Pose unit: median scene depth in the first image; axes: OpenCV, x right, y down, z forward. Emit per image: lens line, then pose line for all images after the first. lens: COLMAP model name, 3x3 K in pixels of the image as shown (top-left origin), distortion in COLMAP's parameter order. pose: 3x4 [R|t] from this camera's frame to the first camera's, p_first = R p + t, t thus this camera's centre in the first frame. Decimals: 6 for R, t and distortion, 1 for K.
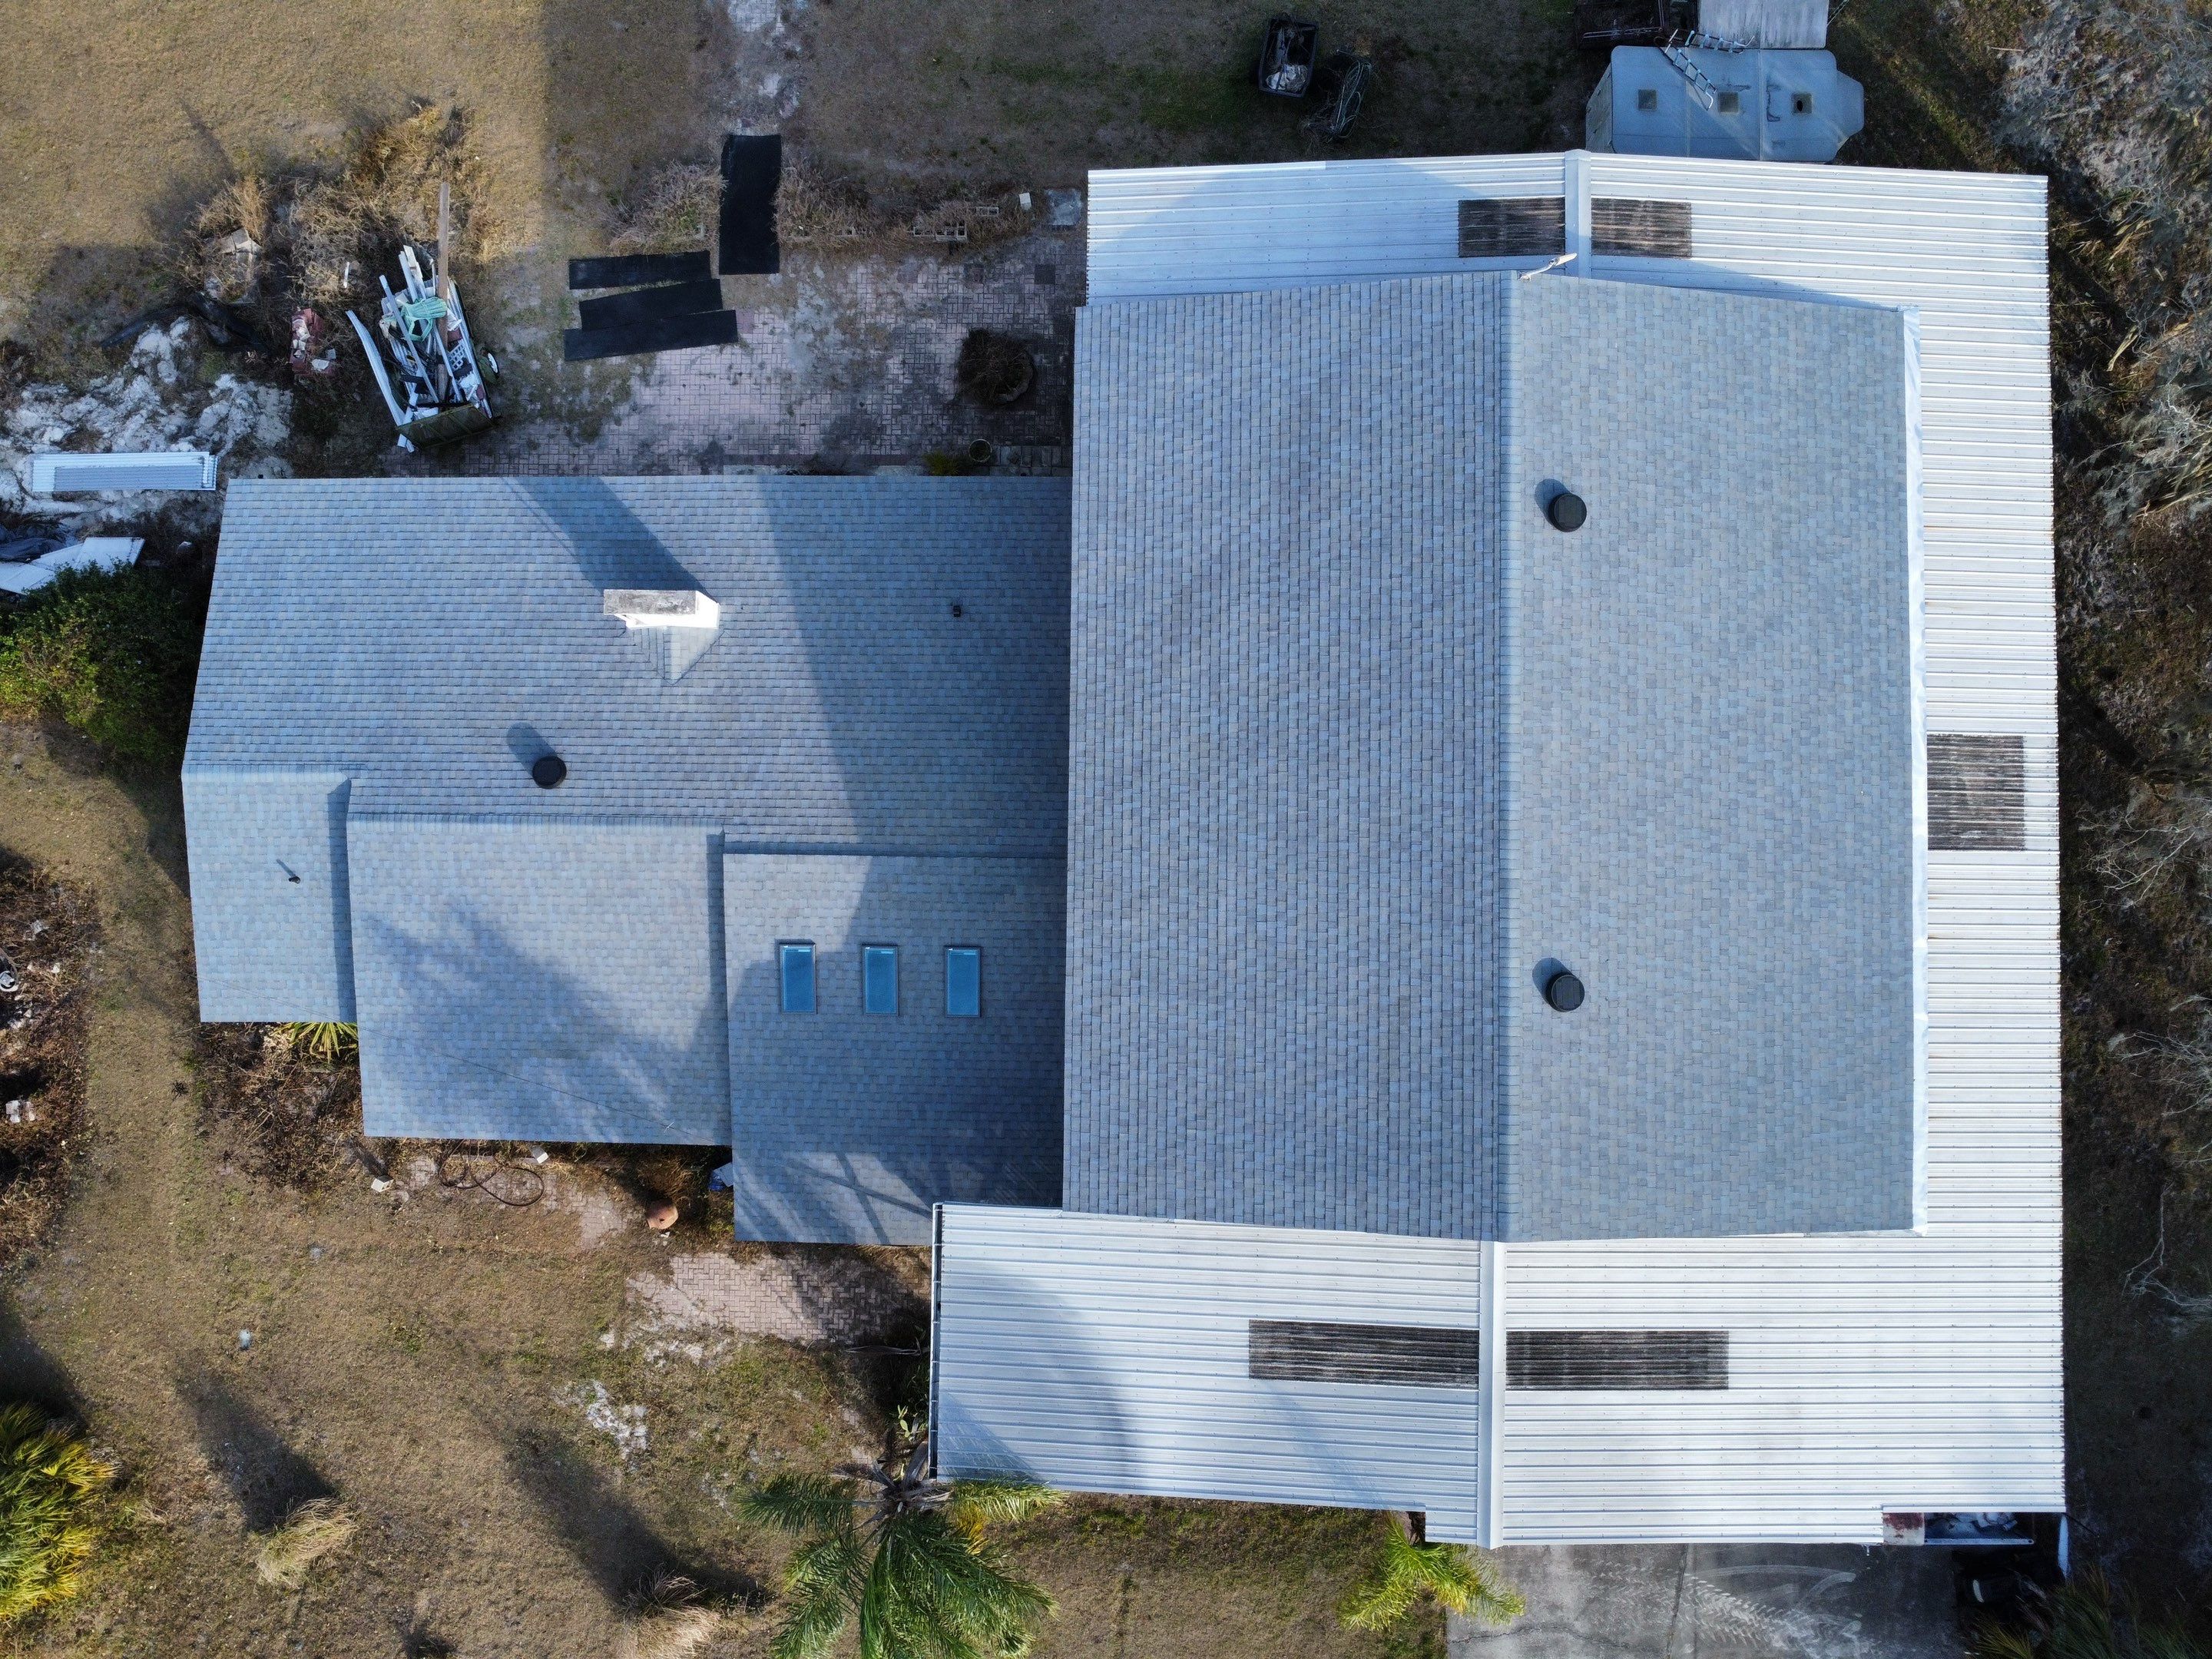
lens RADIAL K [[1599.8, 0, 1096.4], [0, 1599.8, 826.7], [0, 0, 1]] dist [-0.025927, -0.009176]
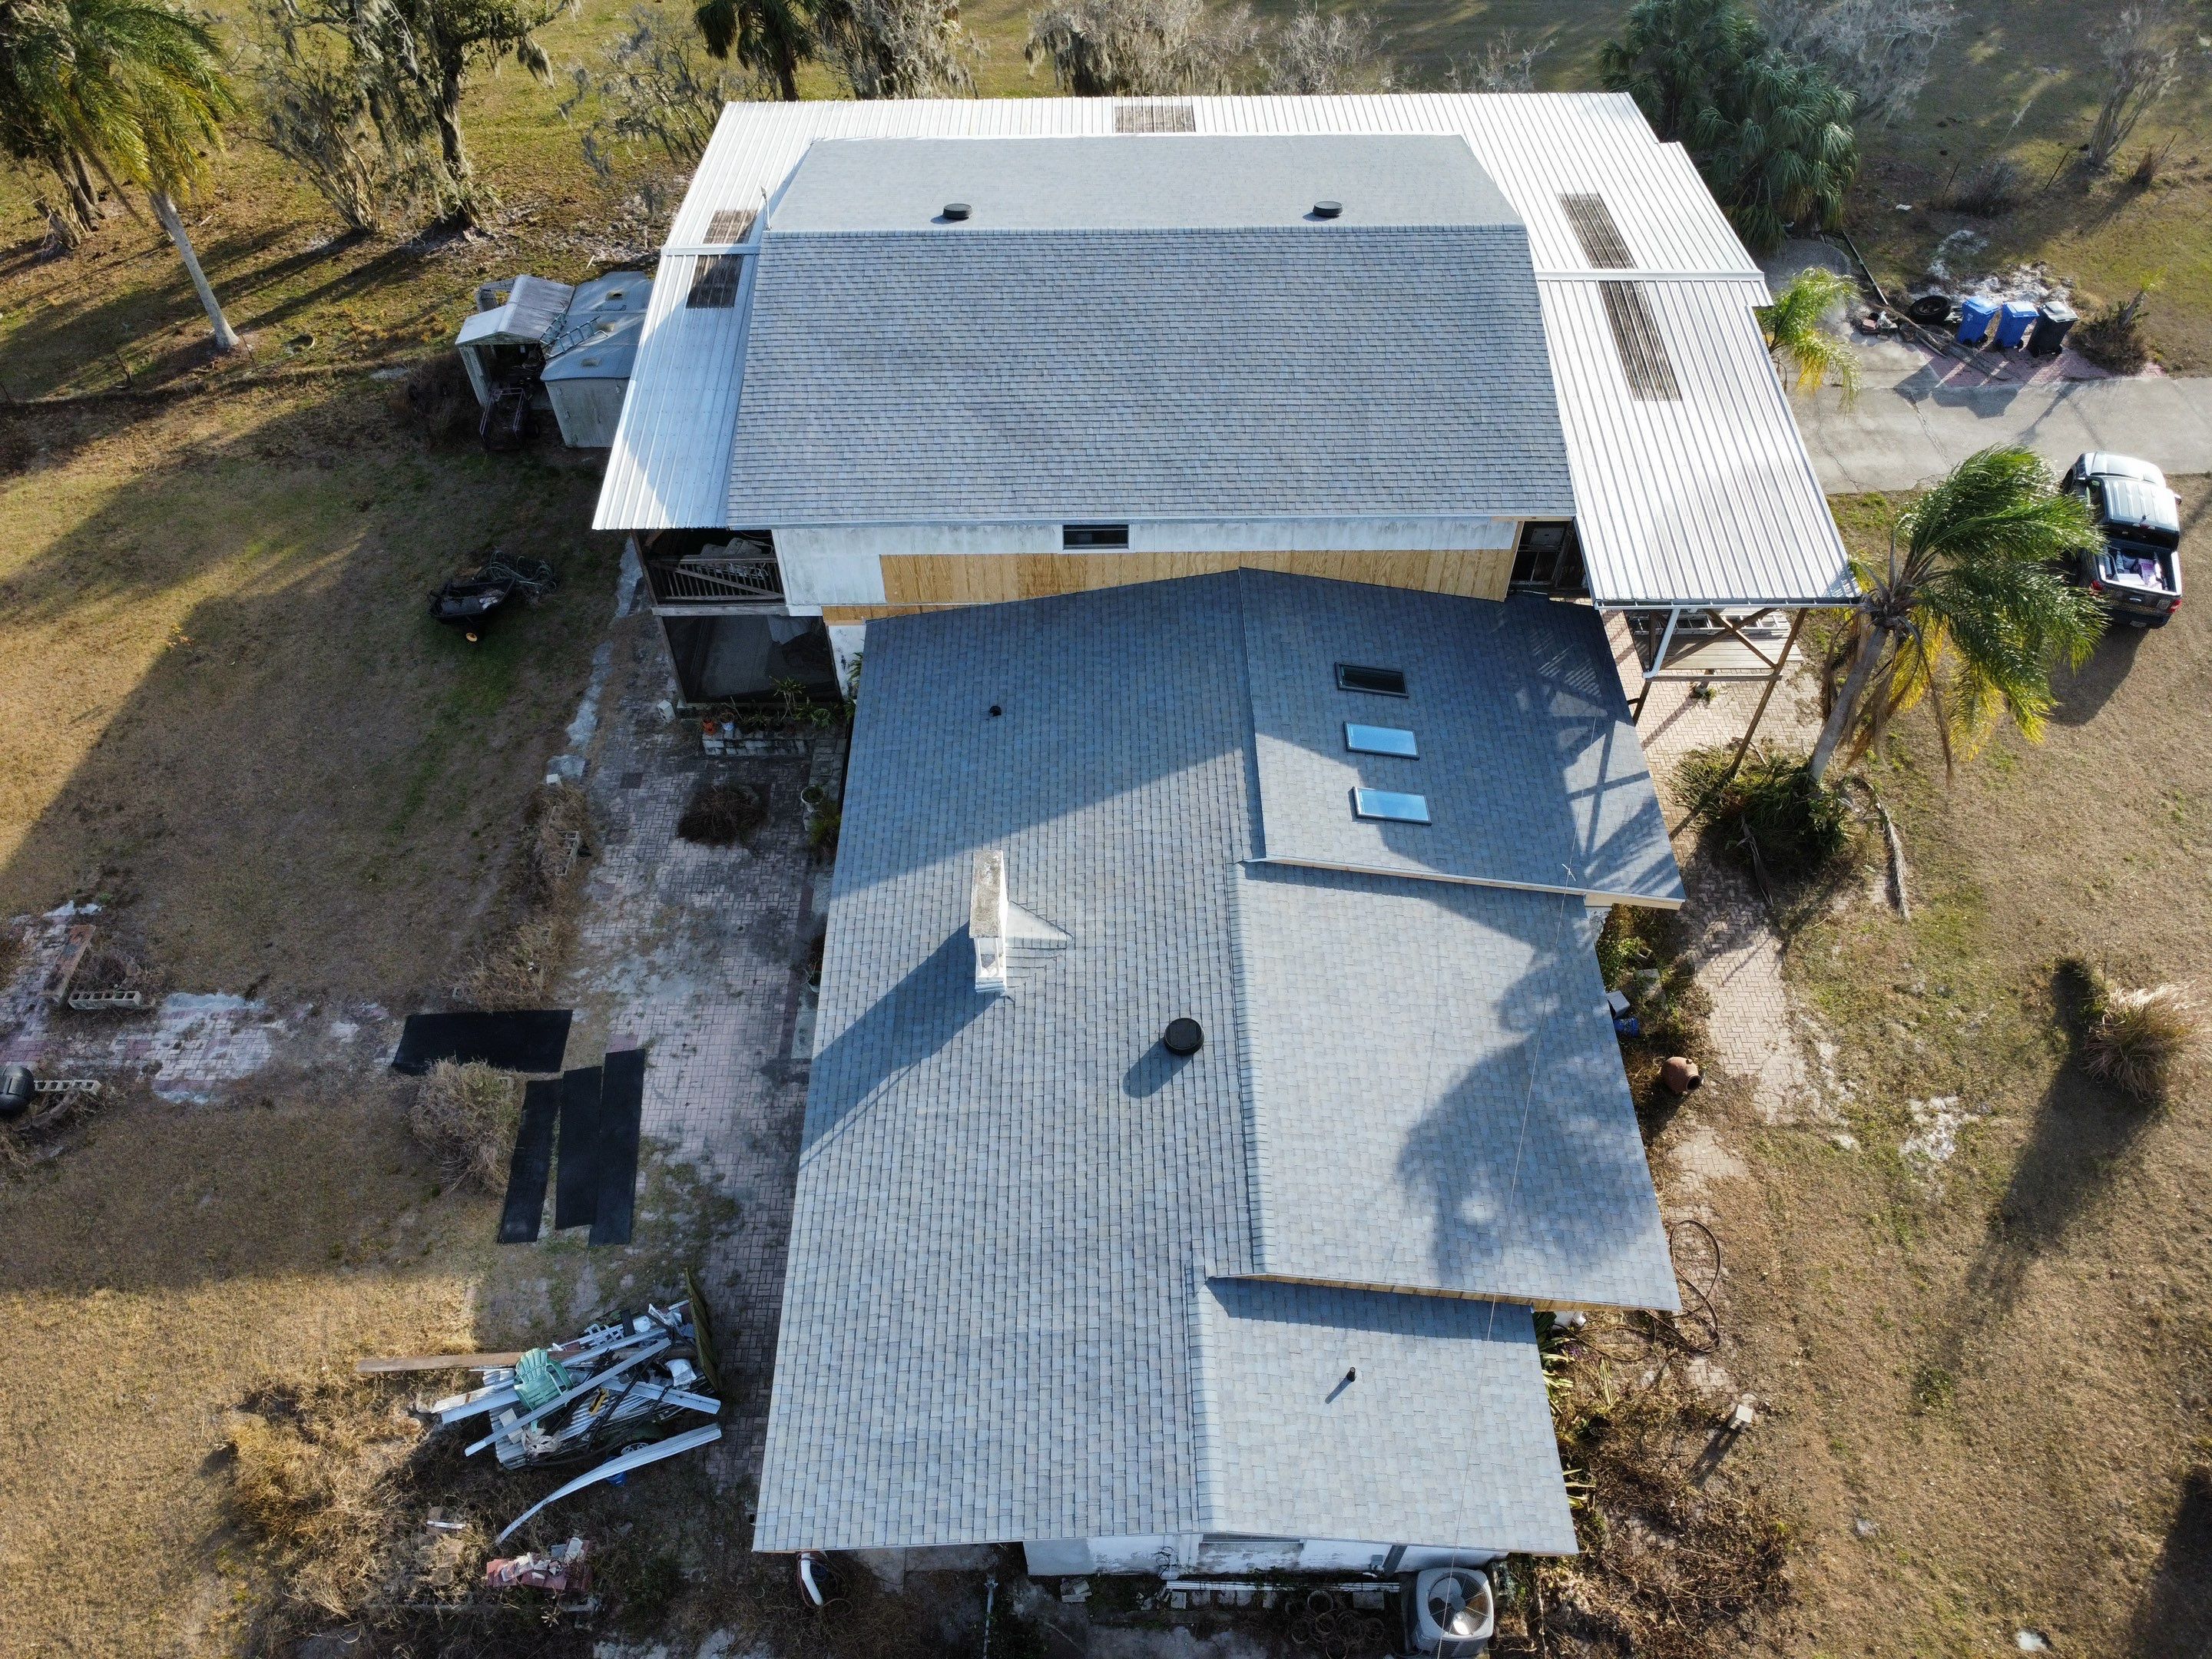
lens RADIAL K [[1599.8, 0, 1100.0], [0, 1599.8, 822.3], [0, 0, 1]] dist [-0.025927, -0.009176]
pose [[-0.018922, -0.740666, 0.671607, -0.797606], [0.999230, 0.009077, 0.038163, -0.107596], [-0.034362, 0.671812, 0.739924, 0.316974]]
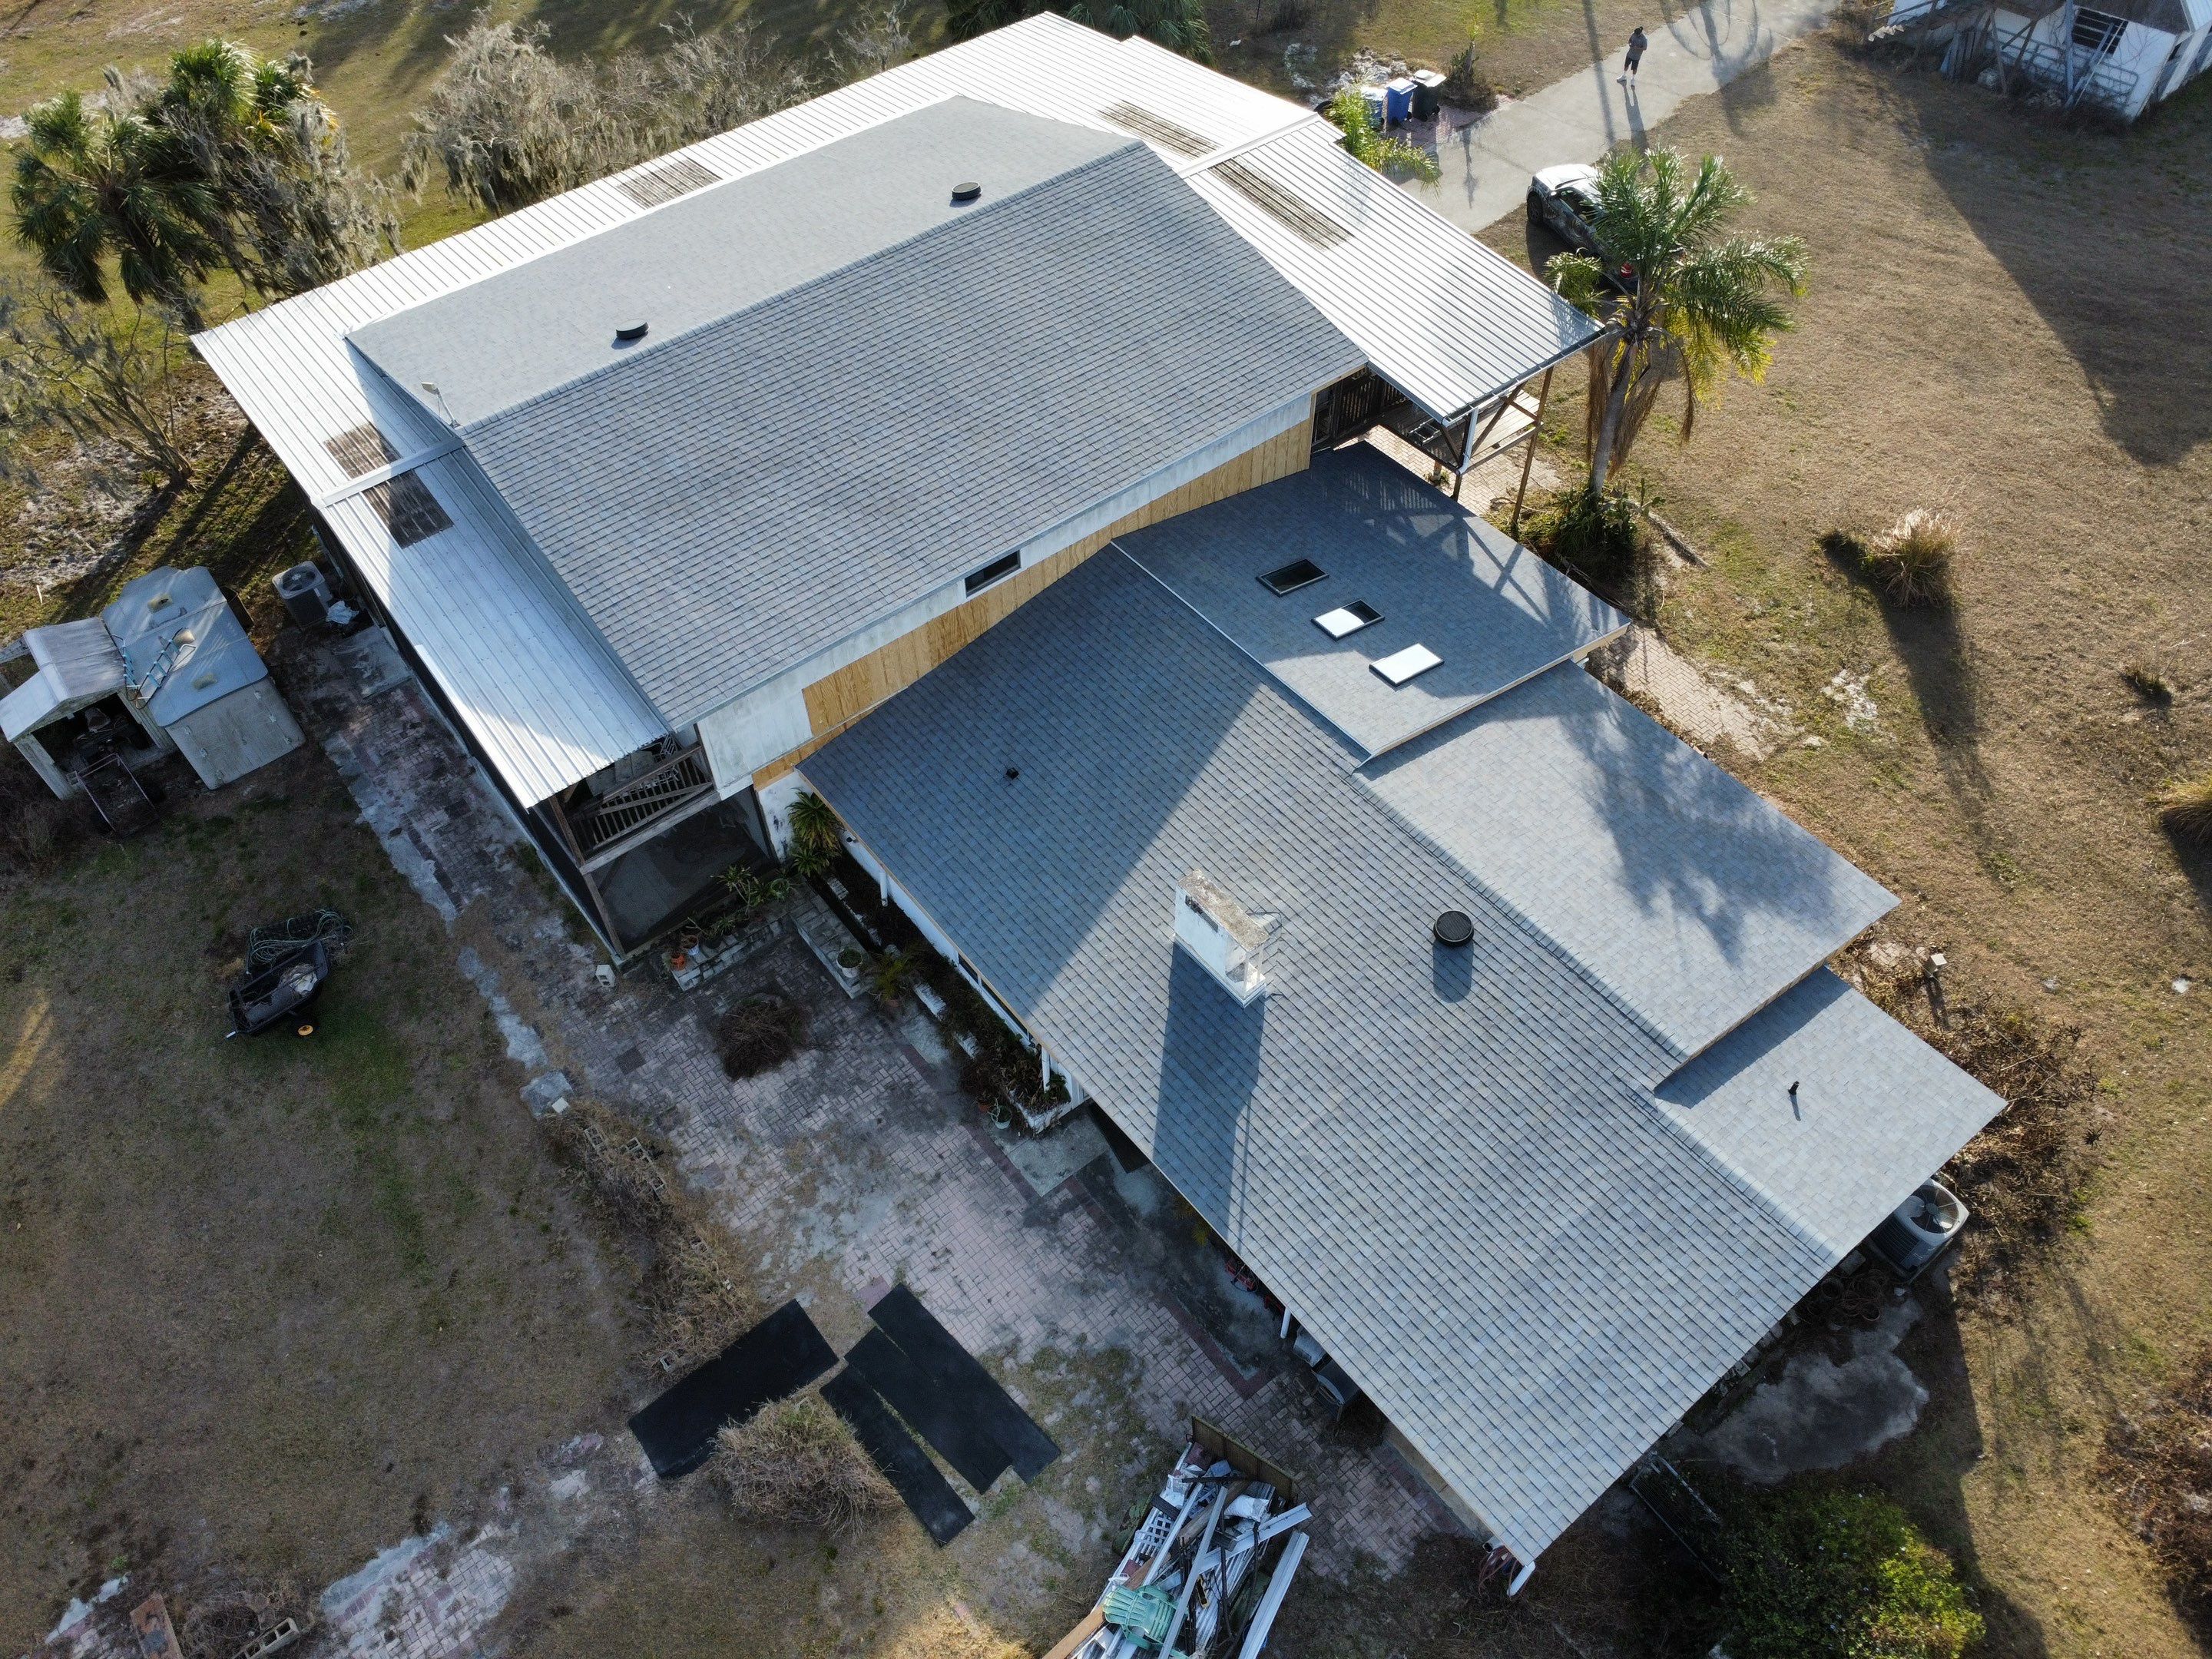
lens RADIAL K [[1599.8, 0, 1098.7], [0, 1599.8, 820.5], [0, 0, 1]] dist [-0.025927, -0.009176]
pose [[-0.629749, -0.566870, 0.531107, -0.631740], [0.776715, -0.469539, 0.419818, -0.501326], [0.011394, 0.676898, 0.735988, 0.329502]]
